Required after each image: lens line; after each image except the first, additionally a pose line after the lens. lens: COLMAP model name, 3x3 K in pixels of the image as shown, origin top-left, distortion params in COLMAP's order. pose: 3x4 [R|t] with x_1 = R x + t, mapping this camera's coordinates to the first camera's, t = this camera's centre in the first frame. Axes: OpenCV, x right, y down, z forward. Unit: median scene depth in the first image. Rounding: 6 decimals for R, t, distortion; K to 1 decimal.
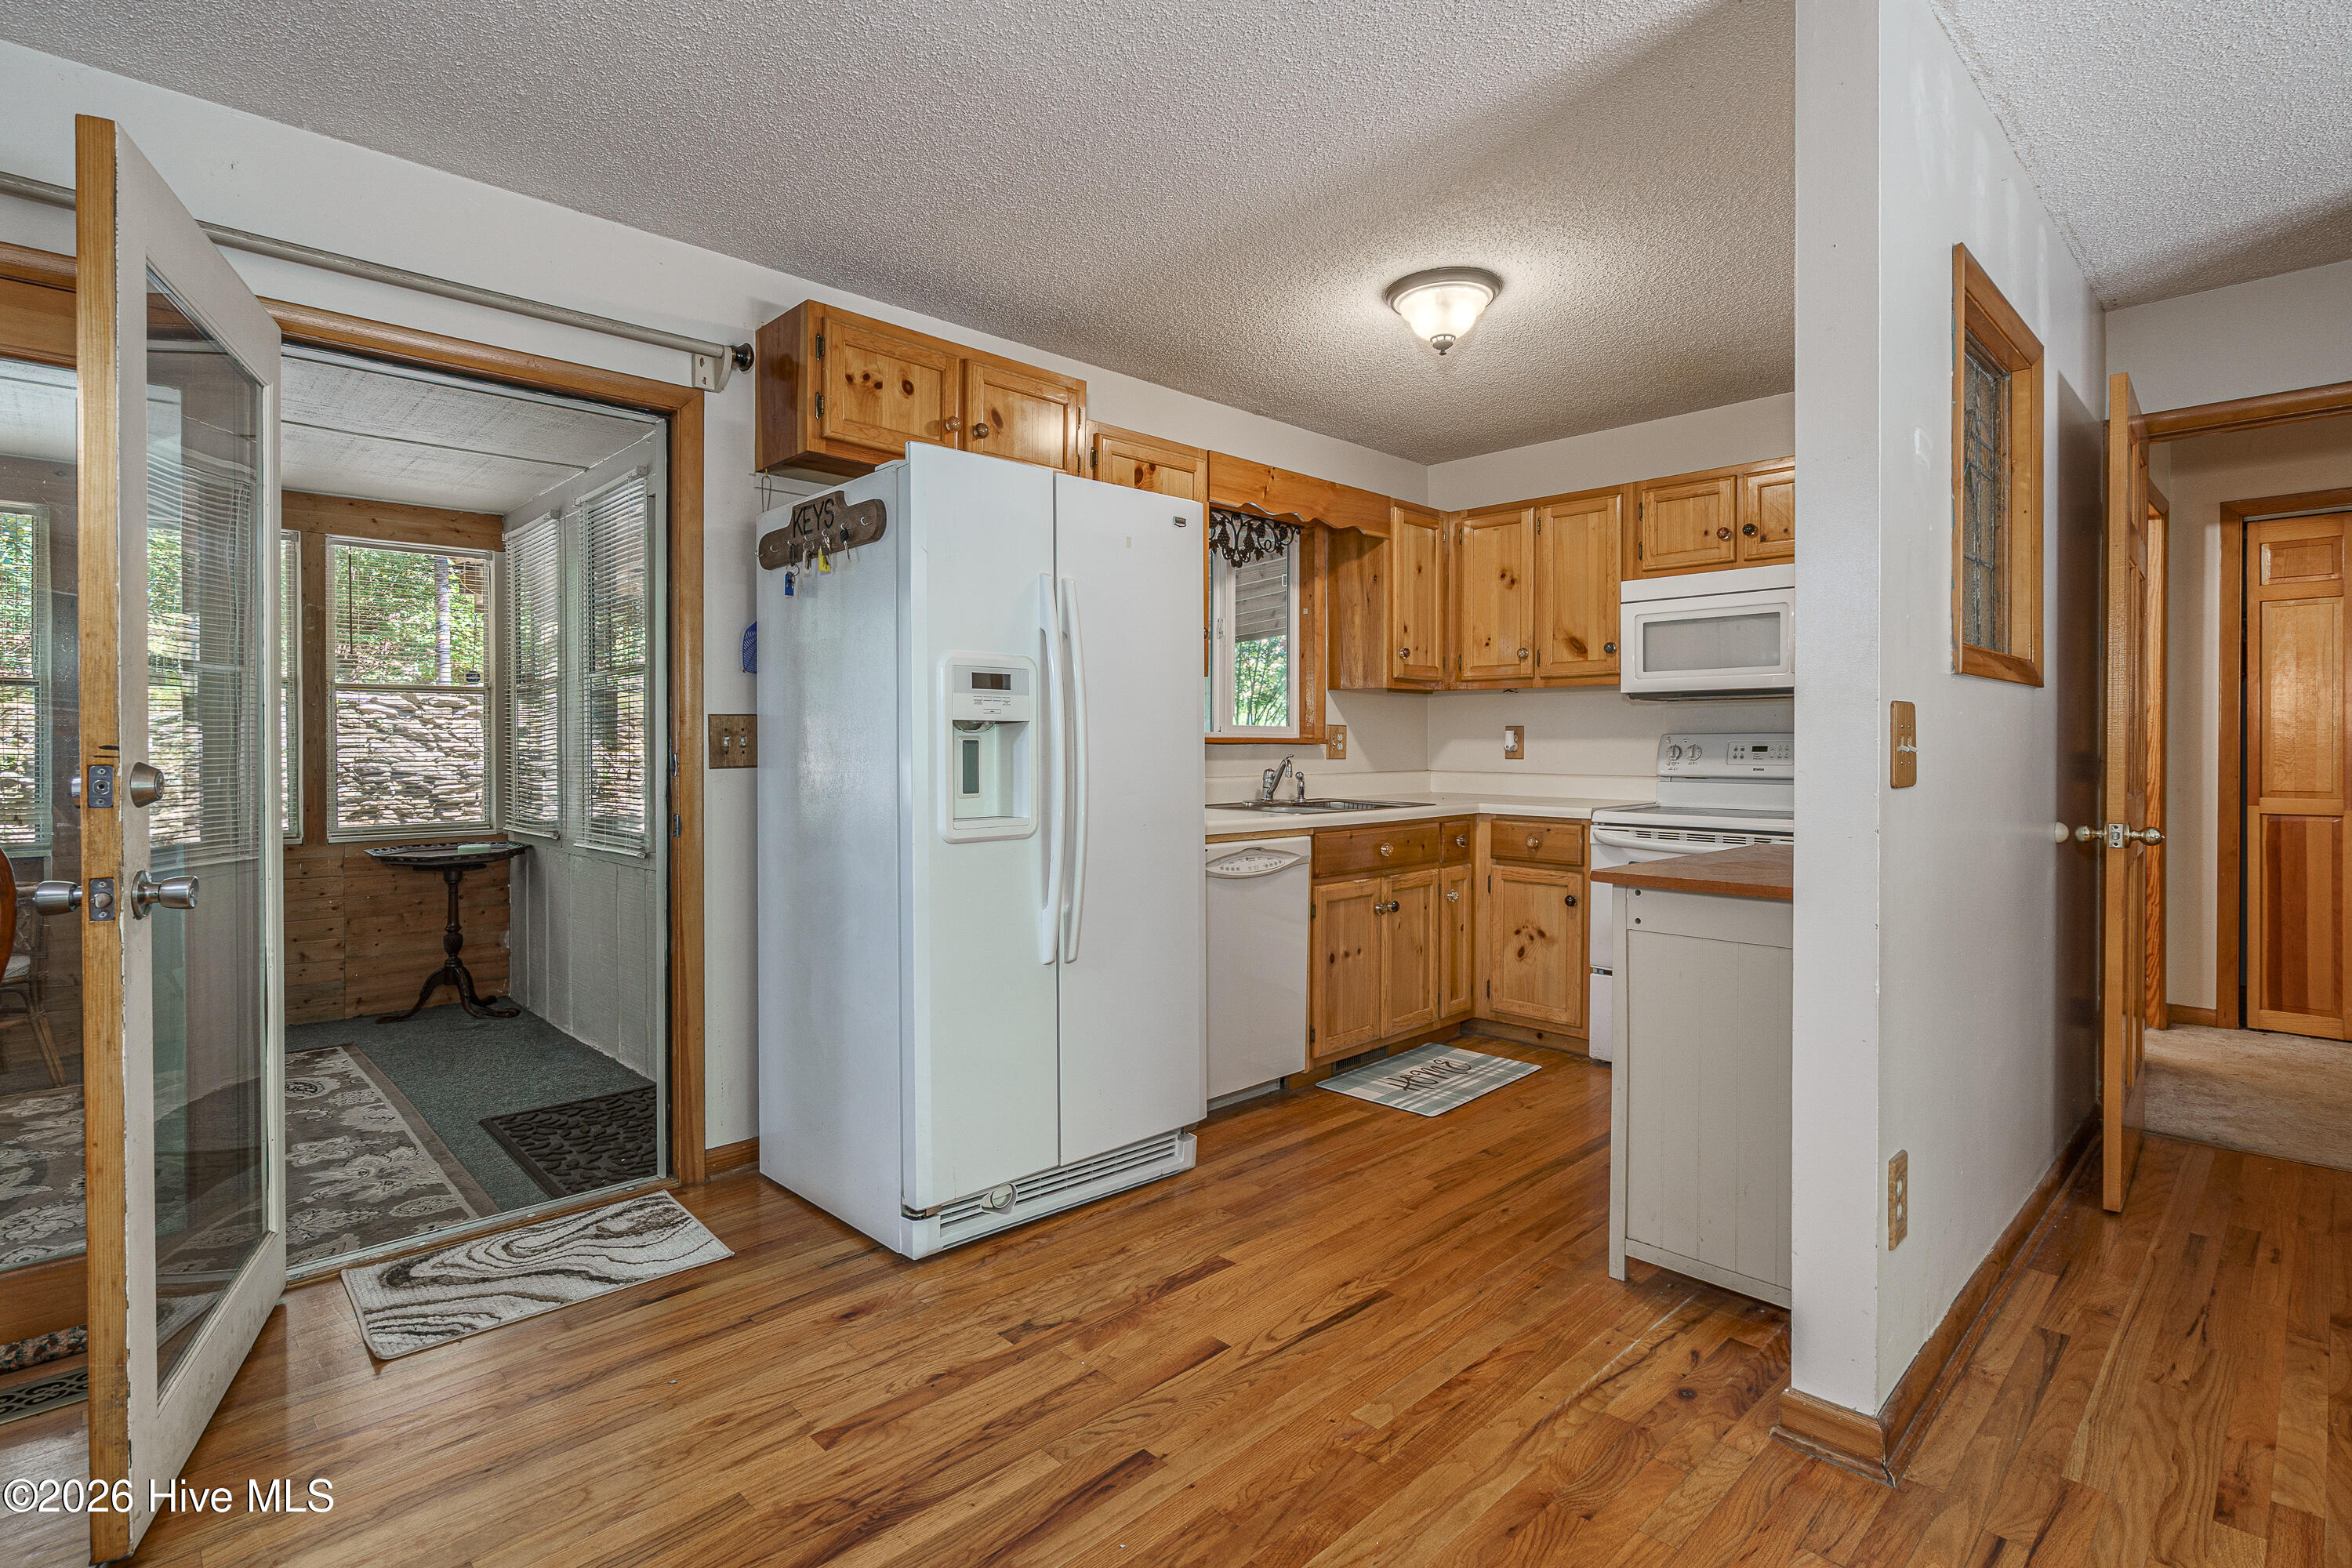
lens RADIAL K [[1127.1, 0, 1199.9], [0, 1127.1, 752.1], [0, 0, 1]] dist [-0.001981, 0.002808]
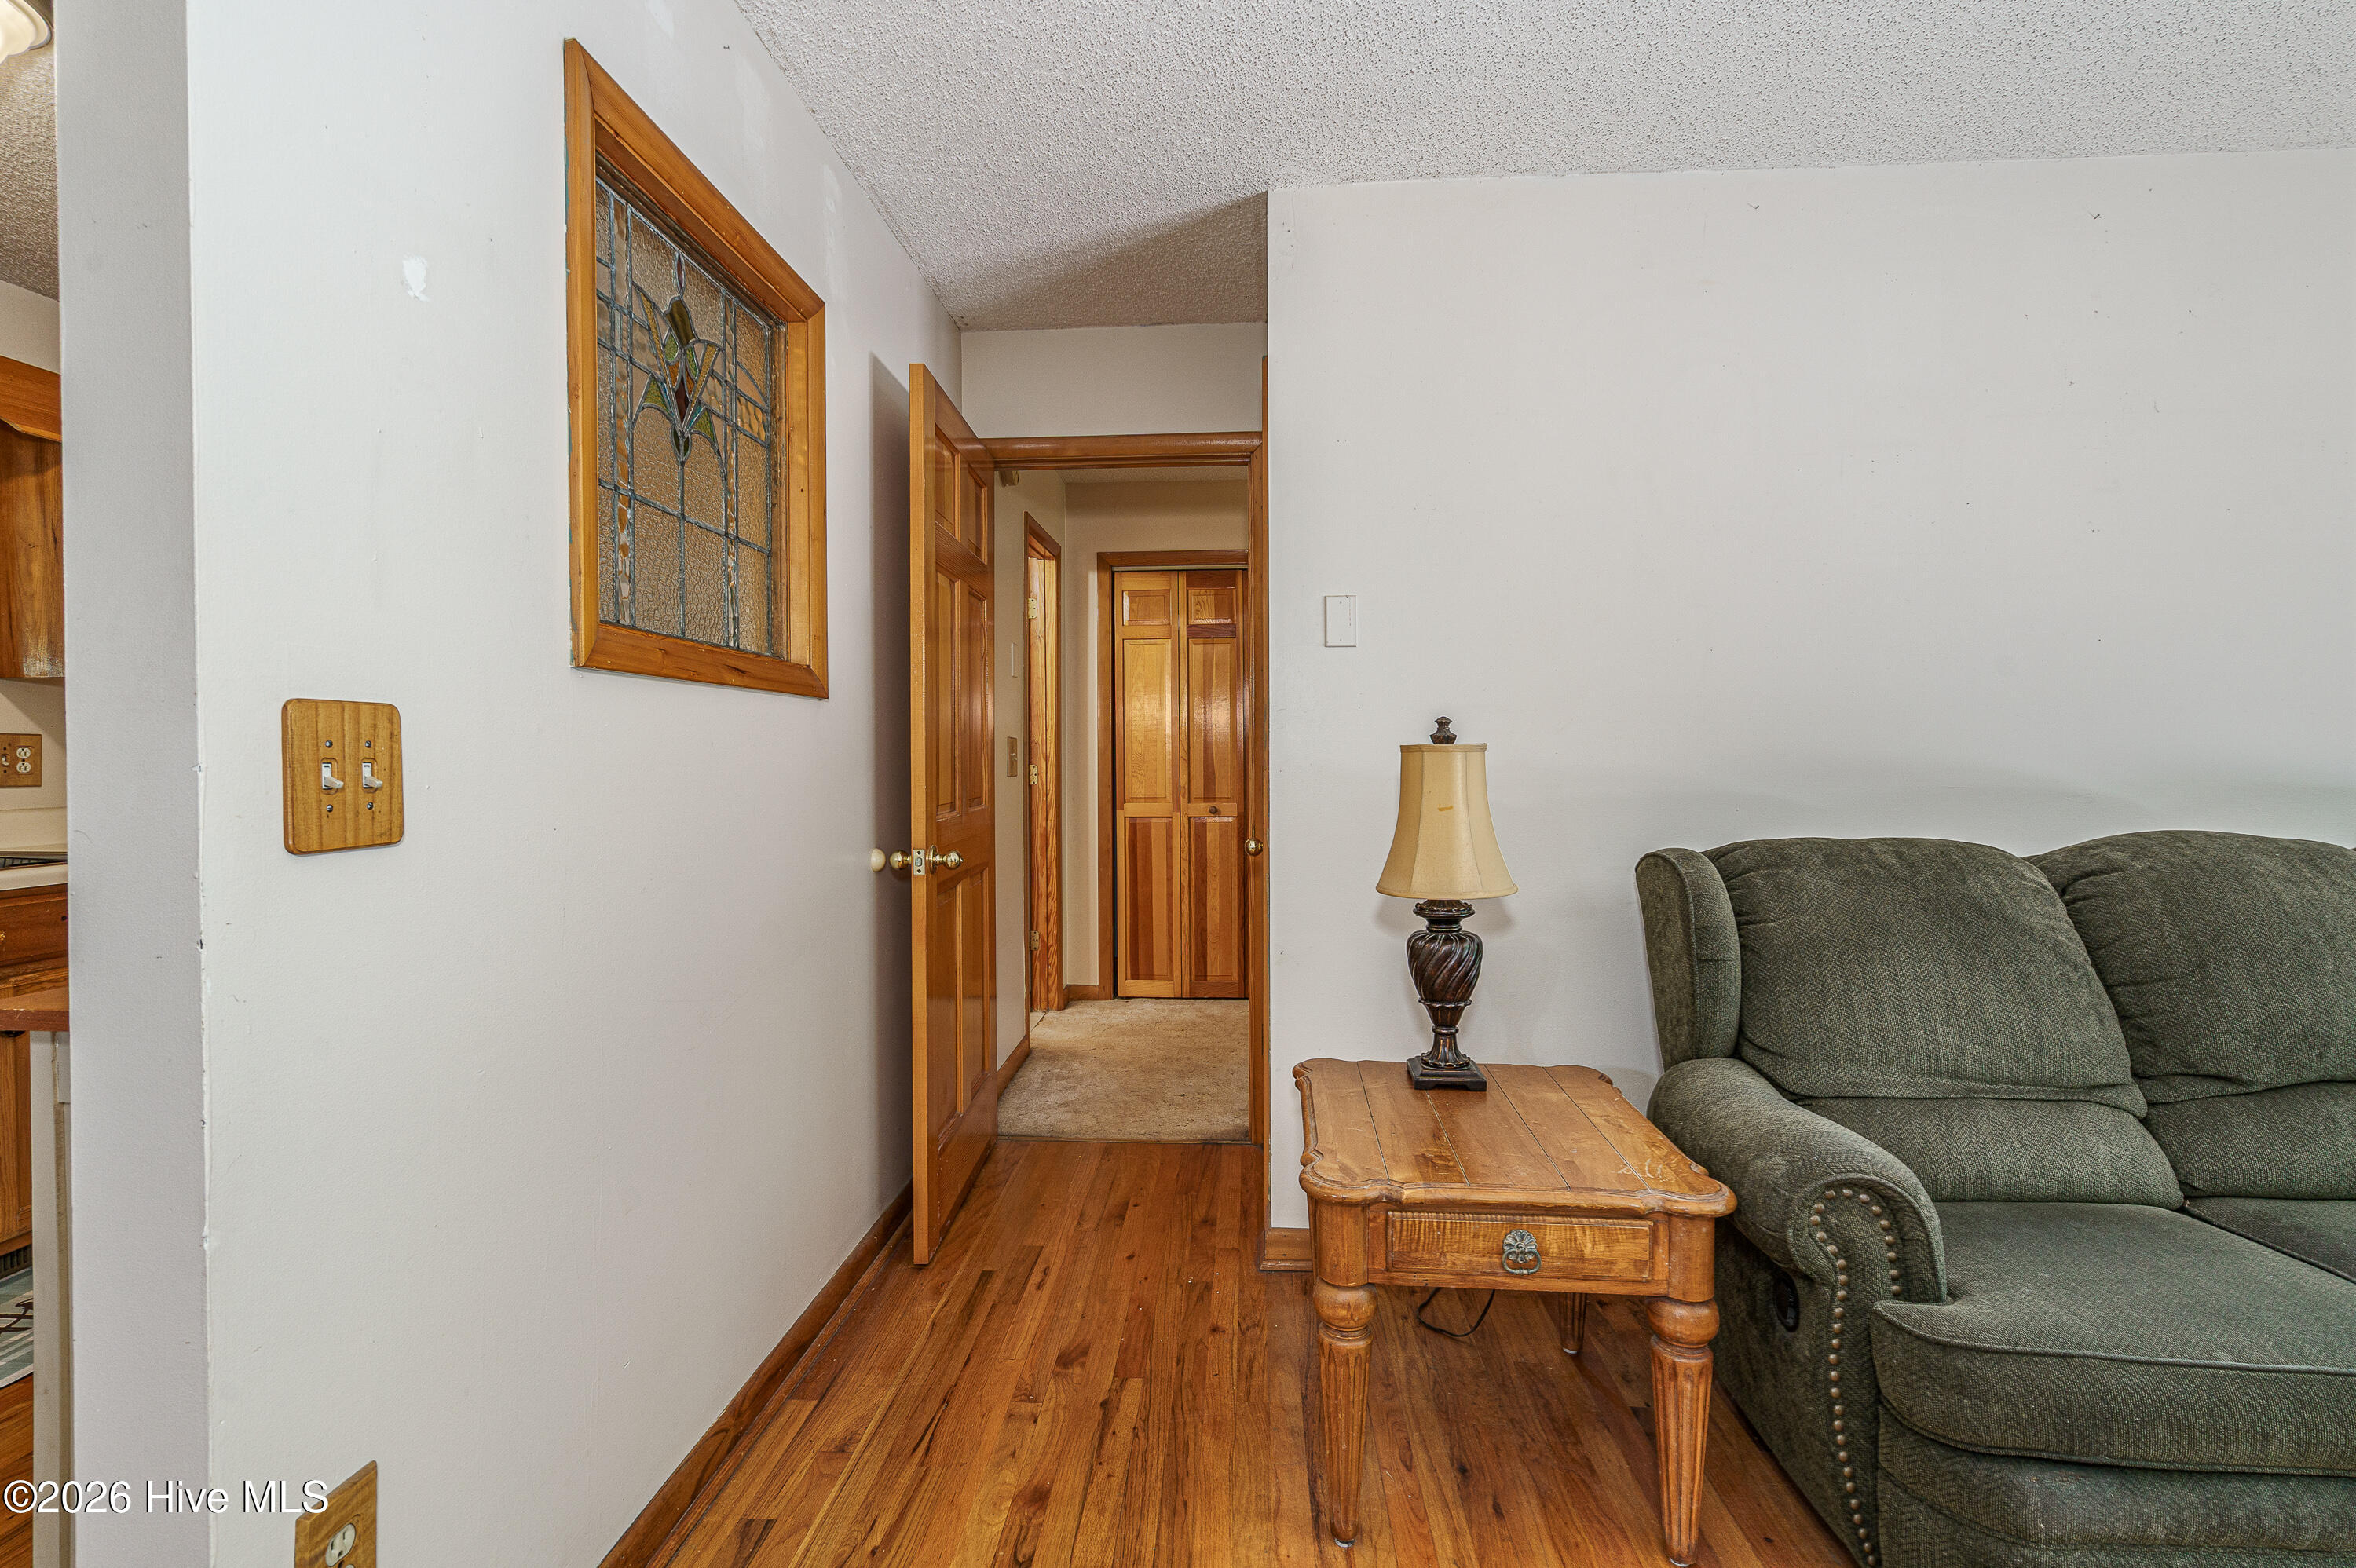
lens RADIAL K [[1076.8, 0, 1172.4], [0, 1076.8, 763.8], [0, 0, 1]] dist [-0.004457, 0.002683]
pose [[0.745478, -0.006623, 0.666498, 0.238856], [0.006461, 0.999975, 0.002710, -0.004732], [-0.666499, 0.002286, 0.745502, 0.126663]]
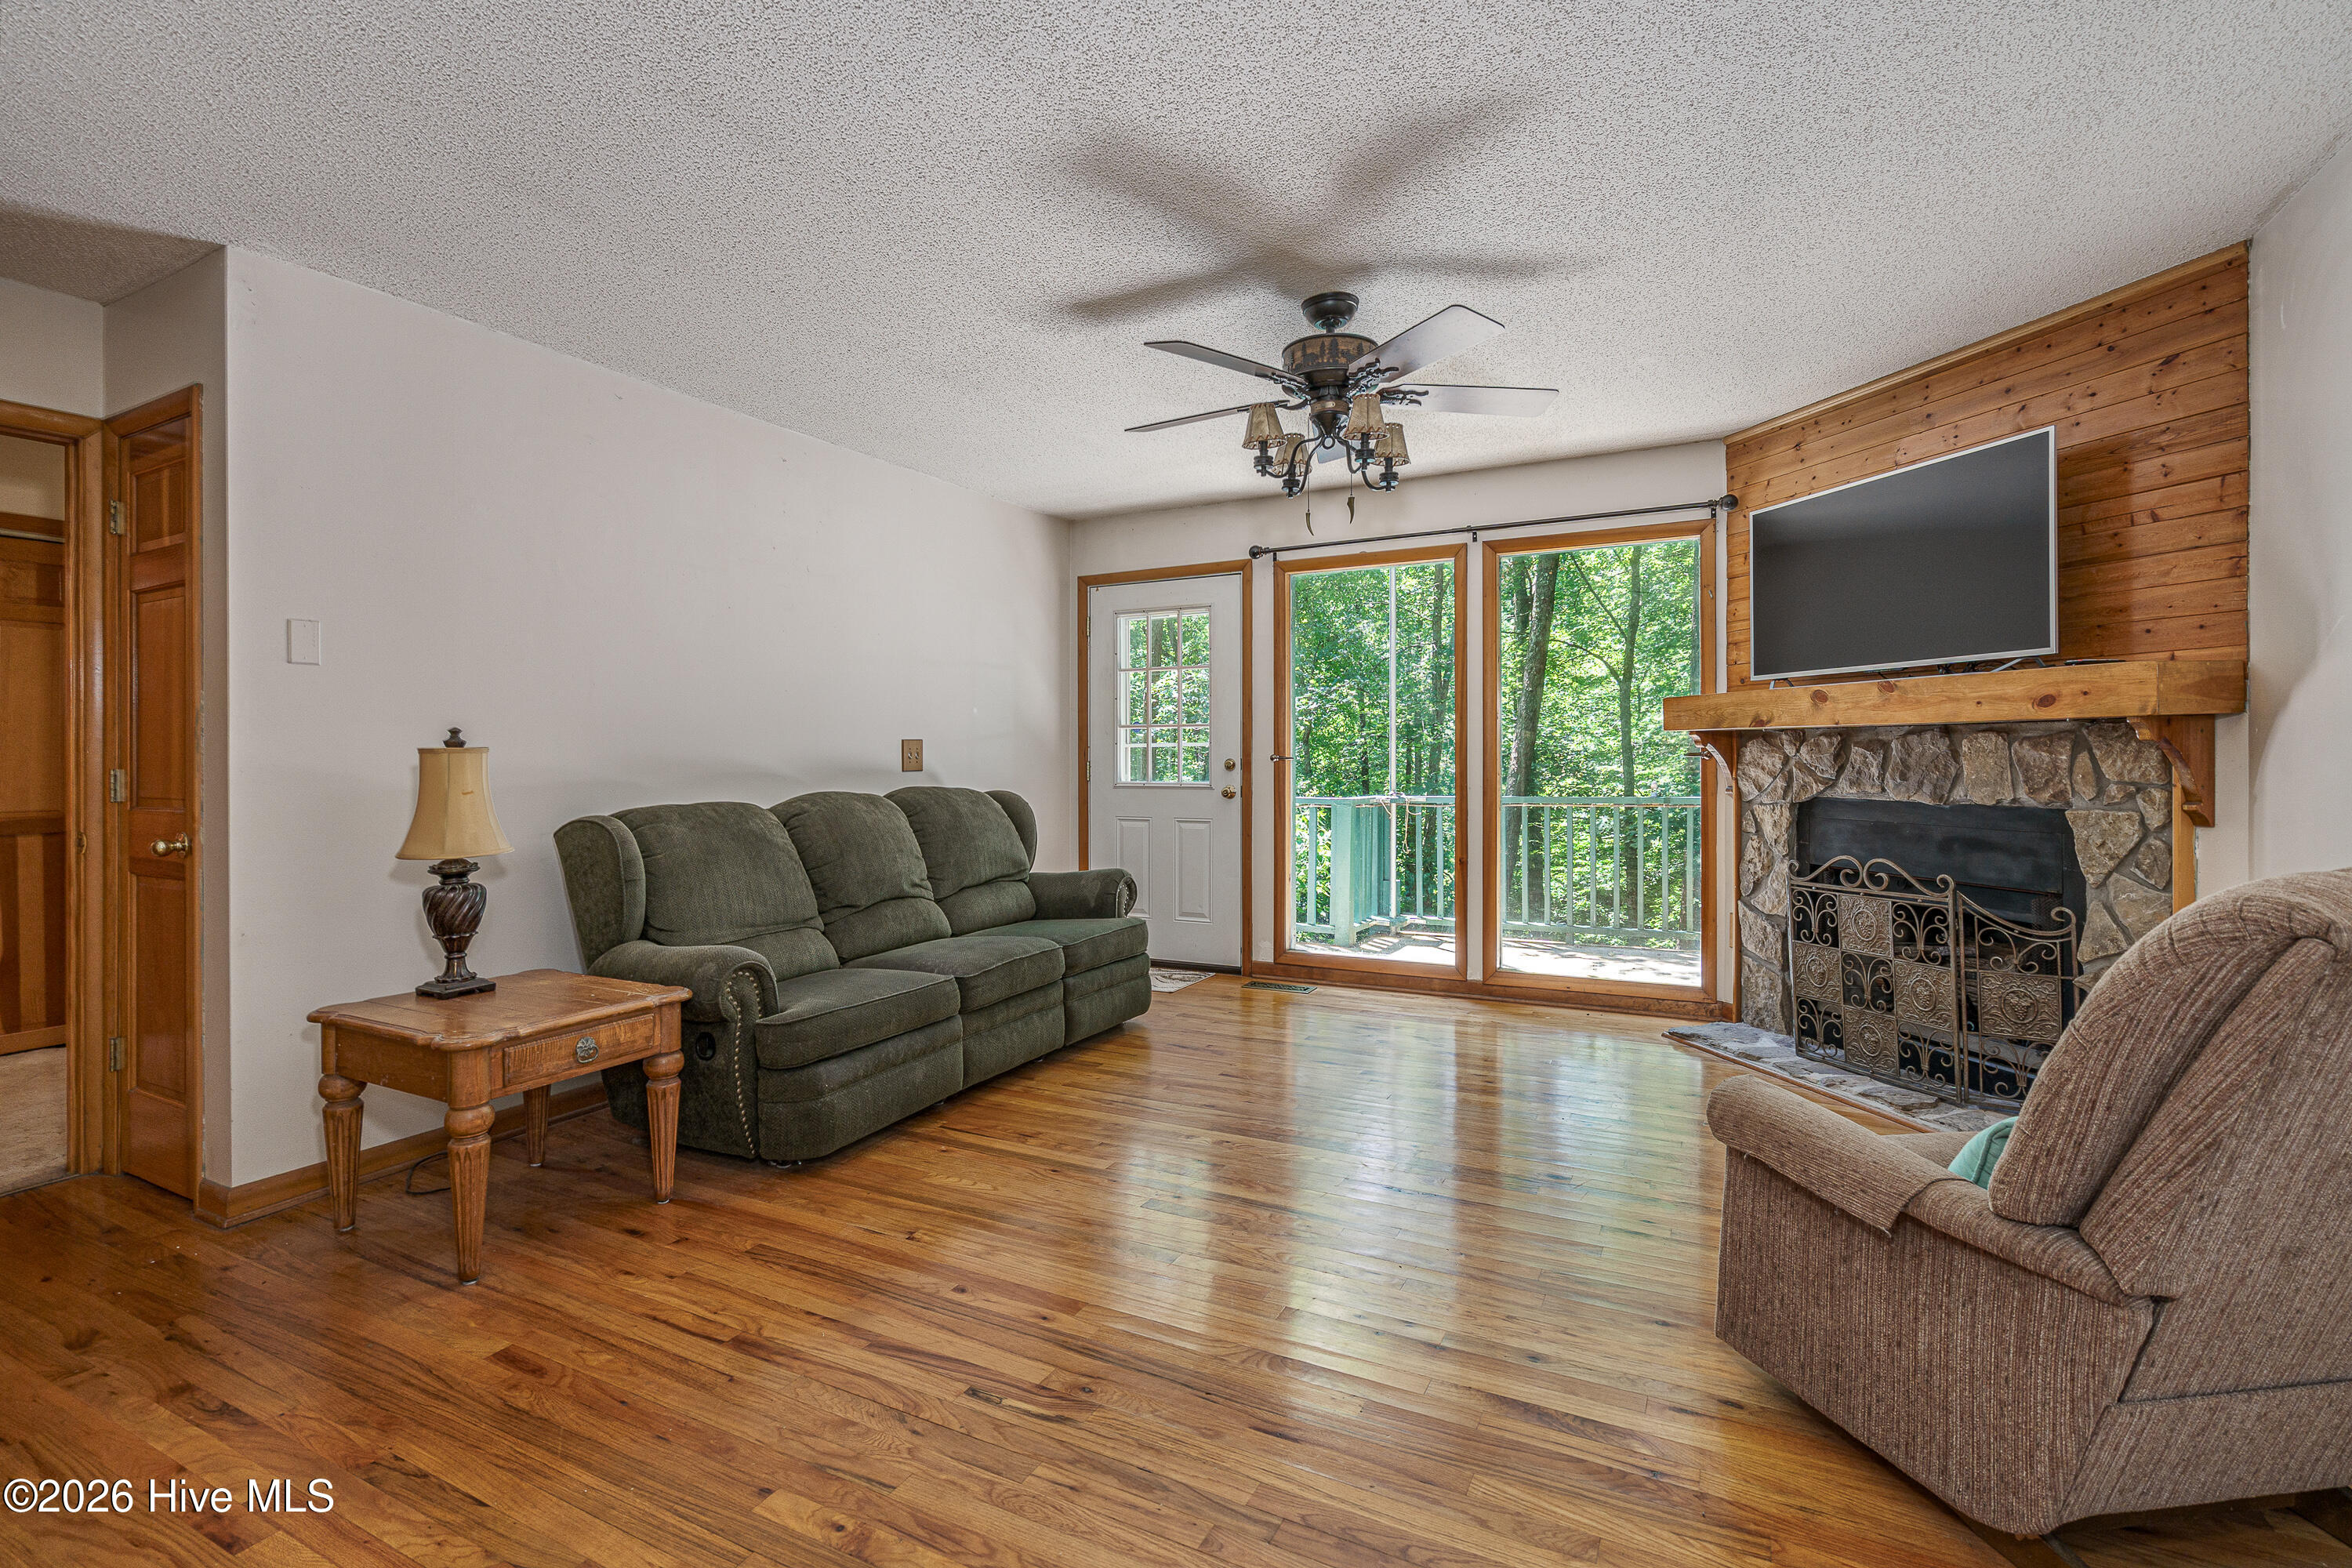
lens RADIAL K [[1075.0, 0, 1182.7], [0, 1075.0, 772.4], [0, 0, 1]] dist [-0.004457, 0.002683]
pose [[-0.318782, -0.016122, 0.947691, -0.097111], [0.015174, 0.999640, 0.022110, -0.003984], [-0.947706, 0.021428, -0.318423, 0.185571]]
